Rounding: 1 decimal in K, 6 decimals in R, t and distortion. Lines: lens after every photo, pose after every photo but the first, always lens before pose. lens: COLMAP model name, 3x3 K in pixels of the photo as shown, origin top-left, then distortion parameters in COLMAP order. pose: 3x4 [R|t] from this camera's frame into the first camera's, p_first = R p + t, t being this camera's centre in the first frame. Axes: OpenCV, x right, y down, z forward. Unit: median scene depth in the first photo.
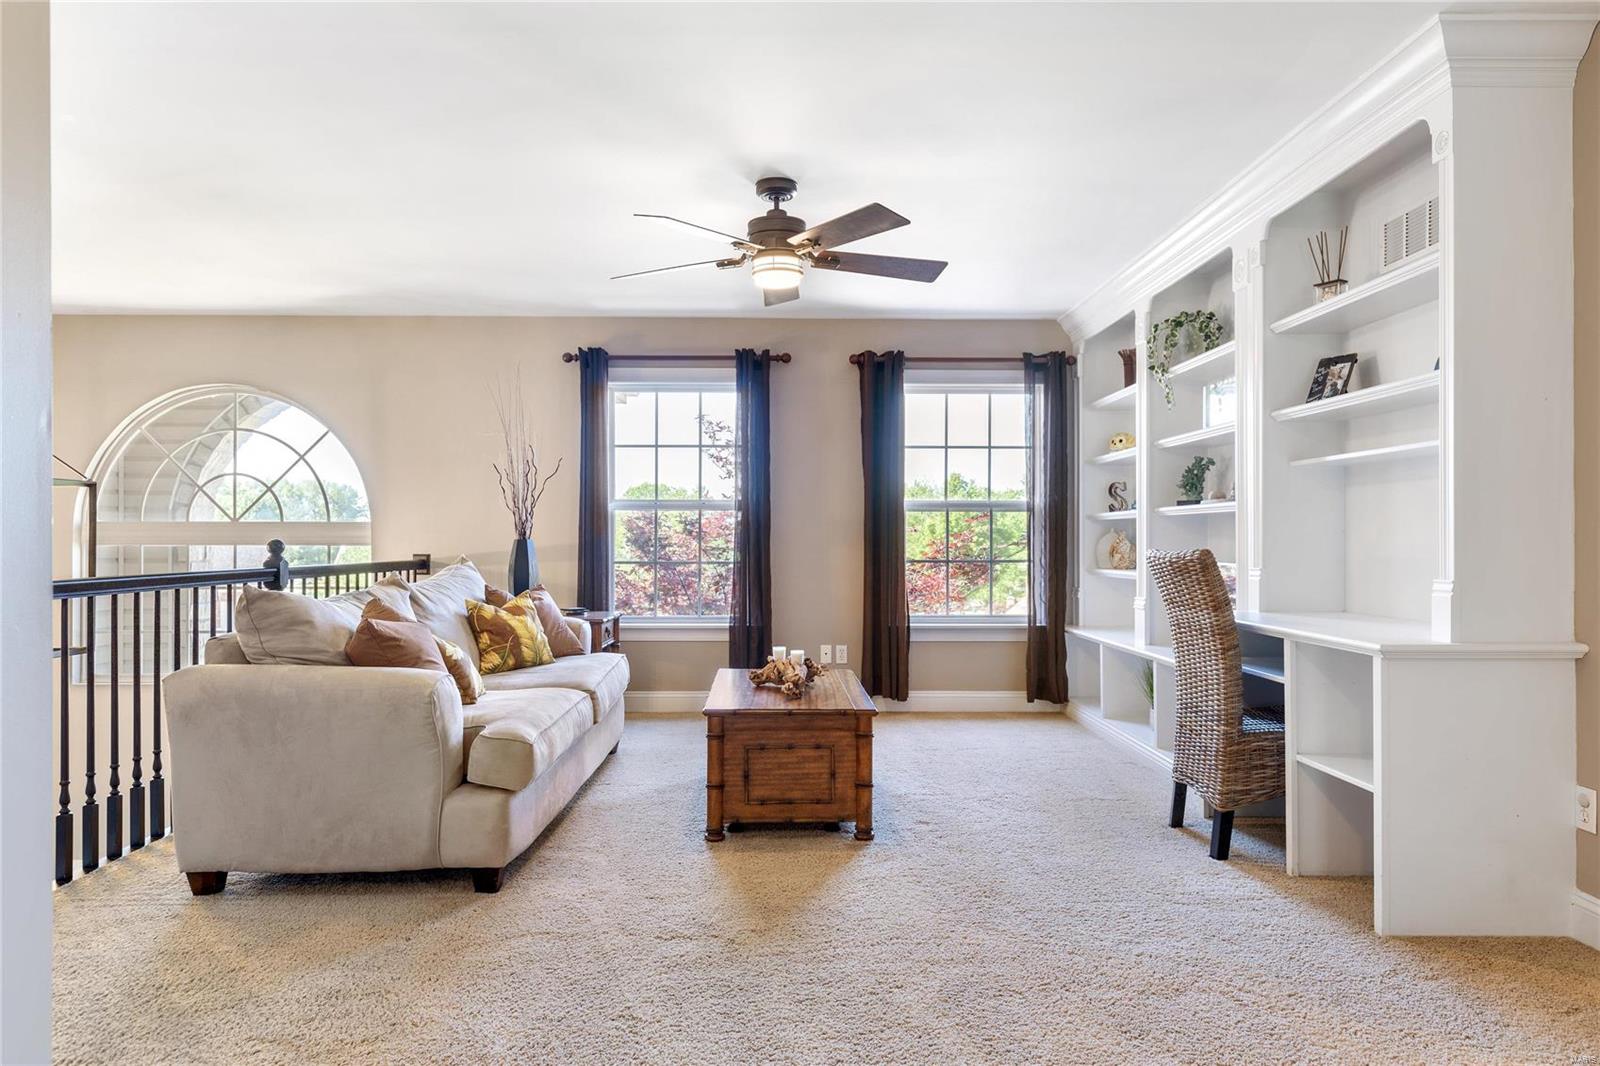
lens RADIAL K [[1074.7, 0, 800.0], [0, 1074.7, 533.0], [0, 0, 1]] dist [0.000104, -0.003420]
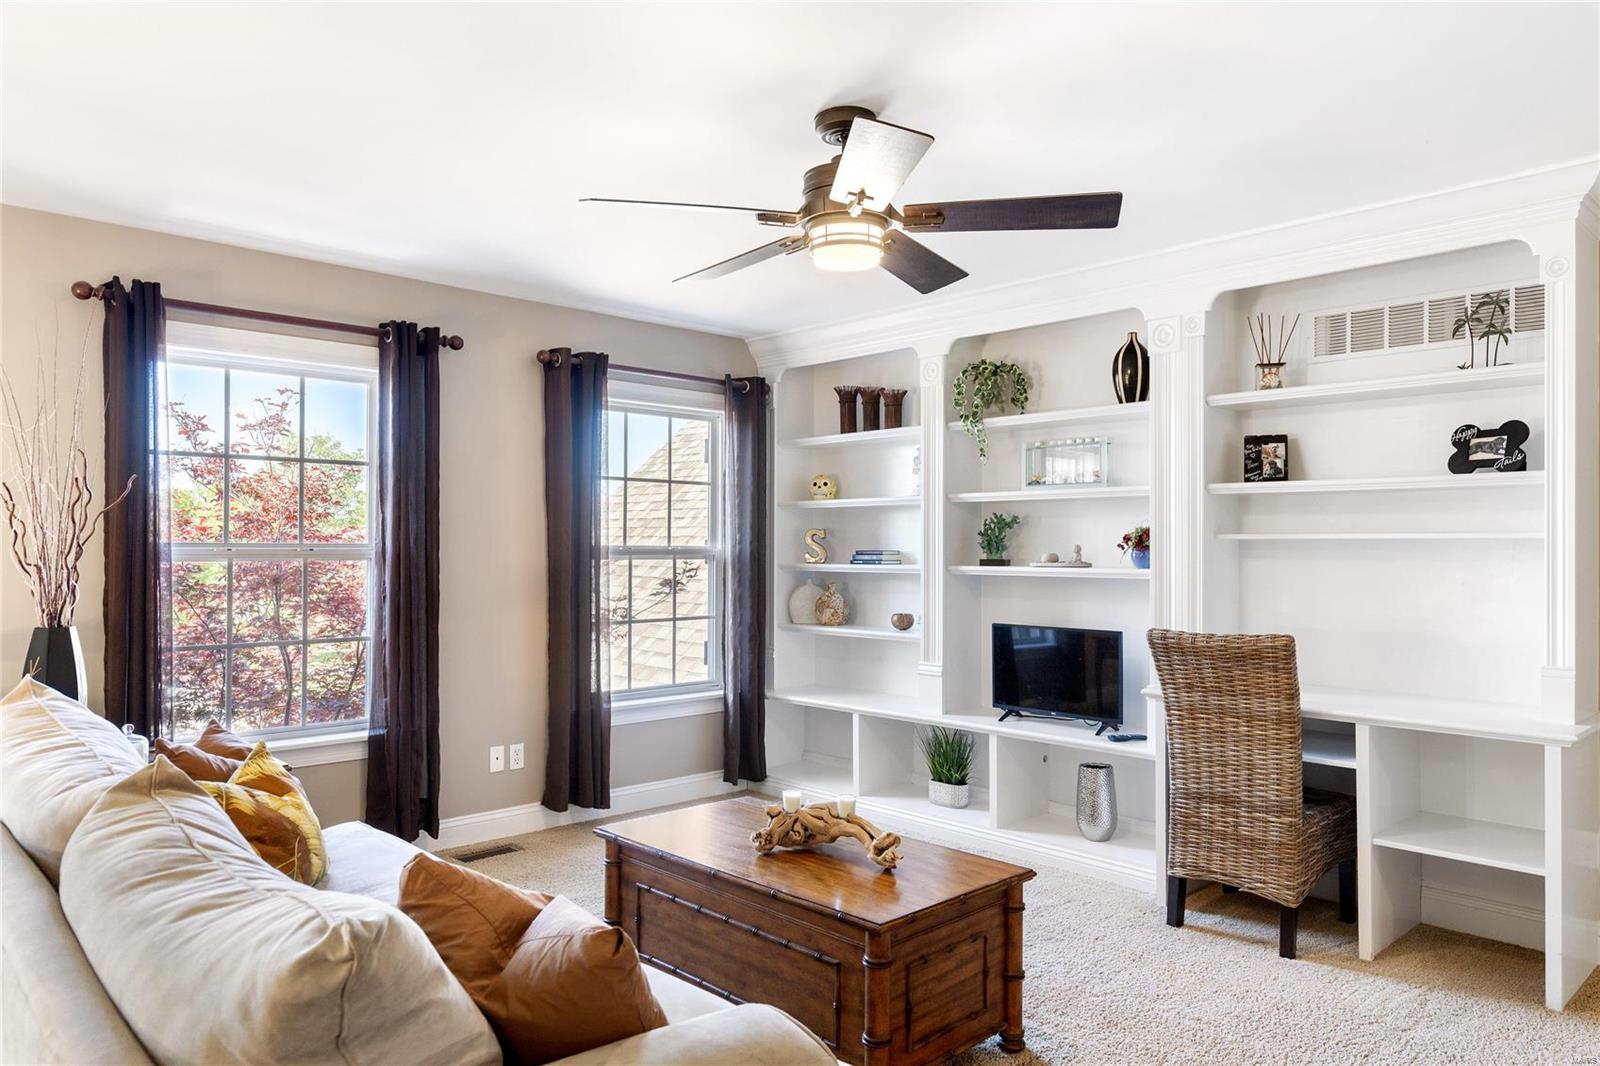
lens RADIAL K [[1074.7, 0, 800.0], [0, 1074.7, 533.0], [0, 0, 1]] dist [0.000104, -0.003420]
pose [[0.726414, 0.009852, 0.687187, -0.339468], [-0.007838, 0.999951, -0.006051, -0.037985], [-0.687213, -0.000991, 0.726456, 0.349347]]
